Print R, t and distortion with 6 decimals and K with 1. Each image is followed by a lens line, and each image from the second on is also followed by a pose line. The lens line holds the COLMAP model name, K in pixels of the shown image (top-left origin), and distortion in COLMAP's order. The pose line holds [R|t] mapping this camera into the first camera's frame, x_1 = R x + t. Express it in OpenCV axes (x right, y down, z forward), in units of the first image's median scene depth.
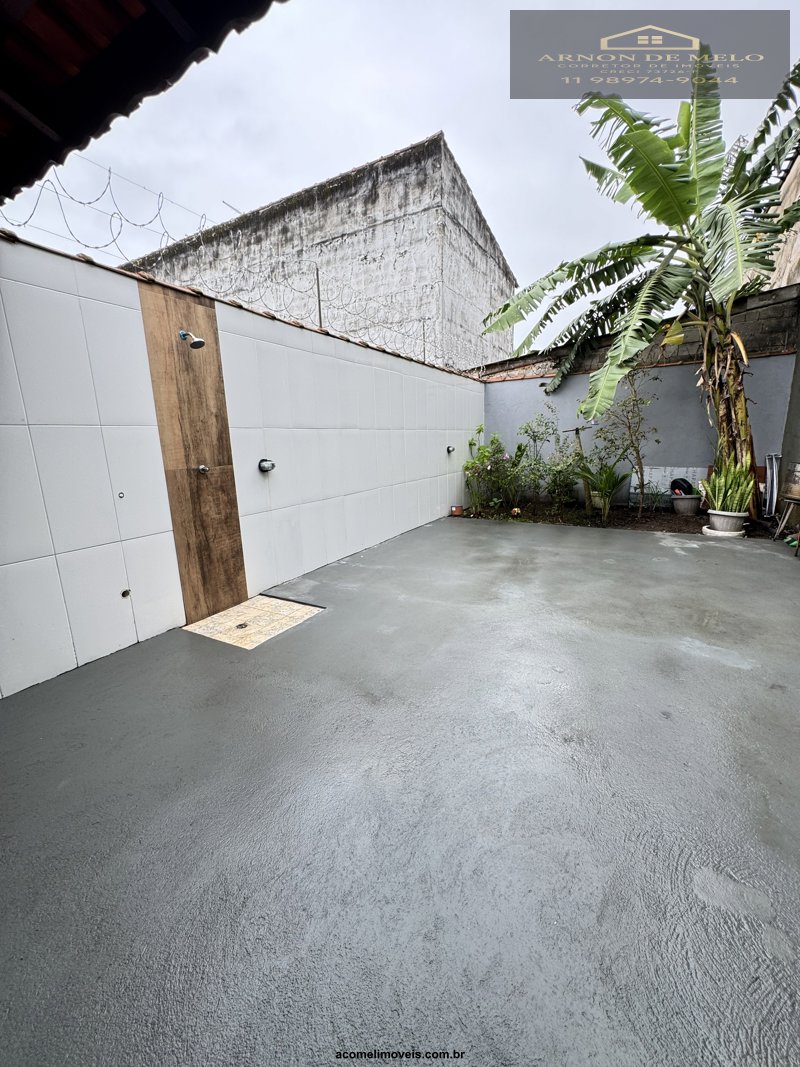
lens RADIAL K [[426.4, 0, 400.7], [0, 426.4, 529.4], [0, 0, 1]] dist [-0.004299, 0.000438]
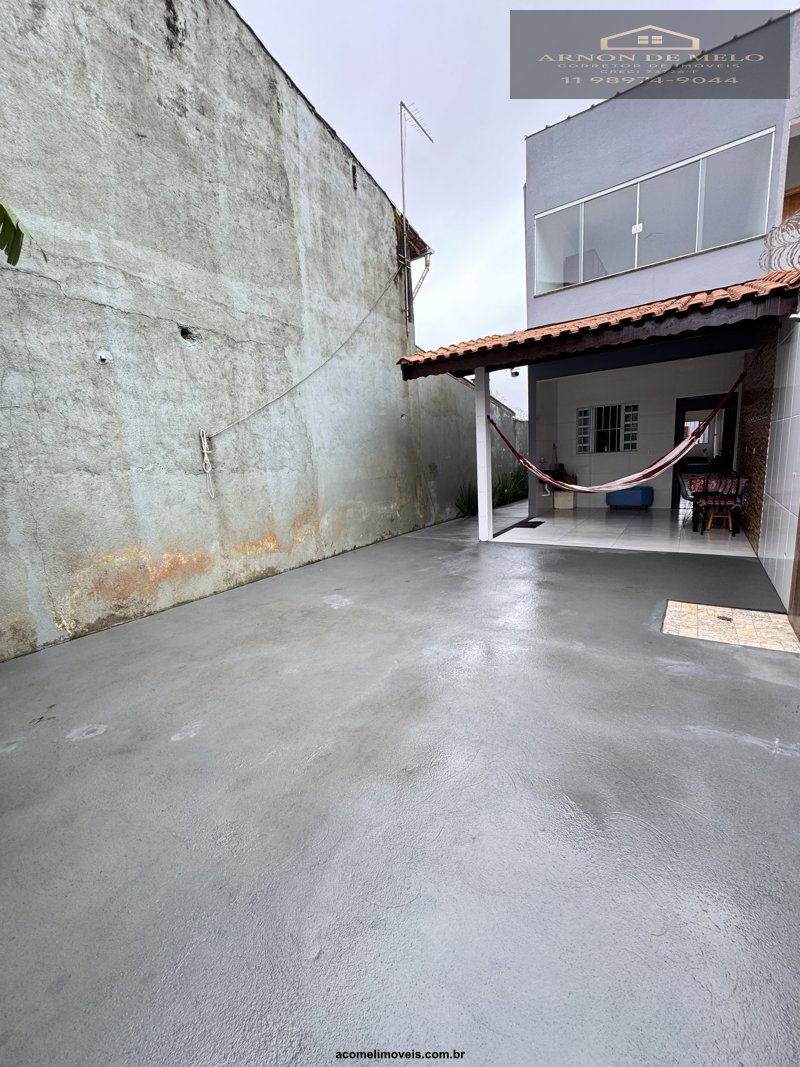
lens RADIAL K [[426.4, 0, 395.4], [0, 426.4, 530.6], [0, 0, 1]] dist [-0.004299, 0.000438]
pose [[-0.991754, 0.068399, 0.108379, 0.234113], [0.103372, 0.926814, 0.361014, -0.348923], [-0.075754, 0.369240, -0.926241, 1.646266]]
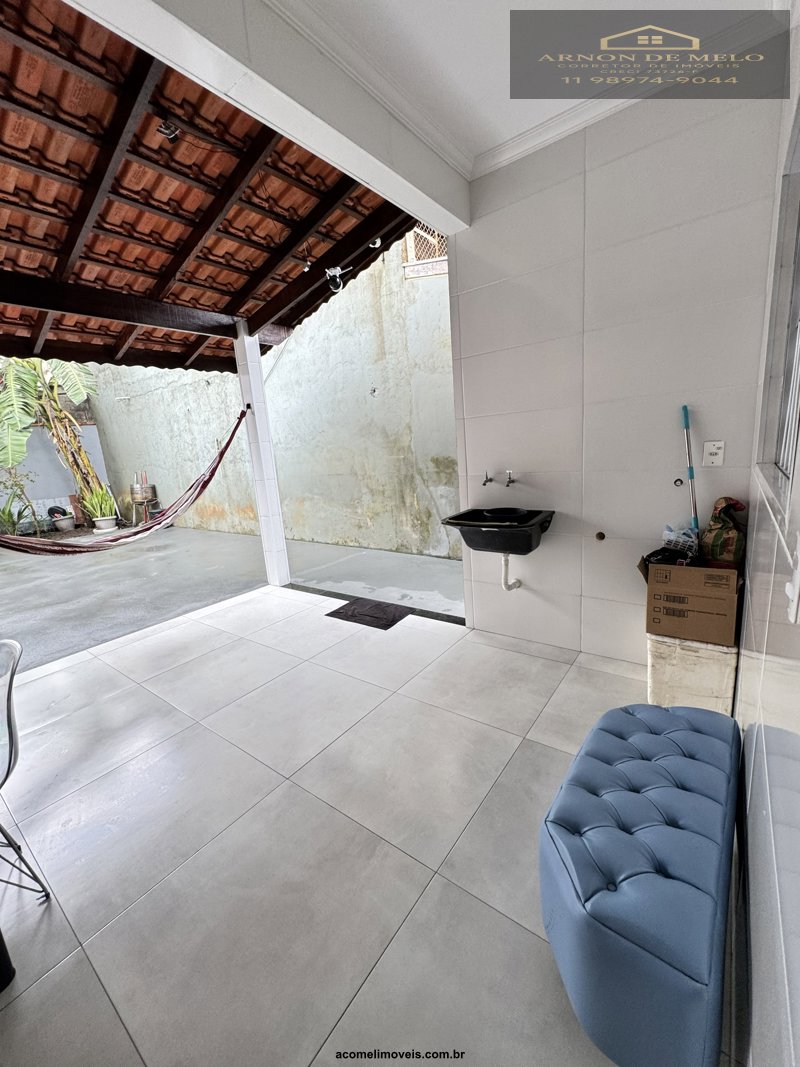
lens RADIAL K [[426.4, 0, 400.6], [0, 426.4, 532.9], [0, 0, 1]] dist [-0.004299, 0.000438]
pose [[0.133970, -0.181307, 0.974259, -1.061787], [0.272784, 0.951888, 0.139634, 0.146529], [-0.952702, 0.247055, 0.176982, -0.576983]]
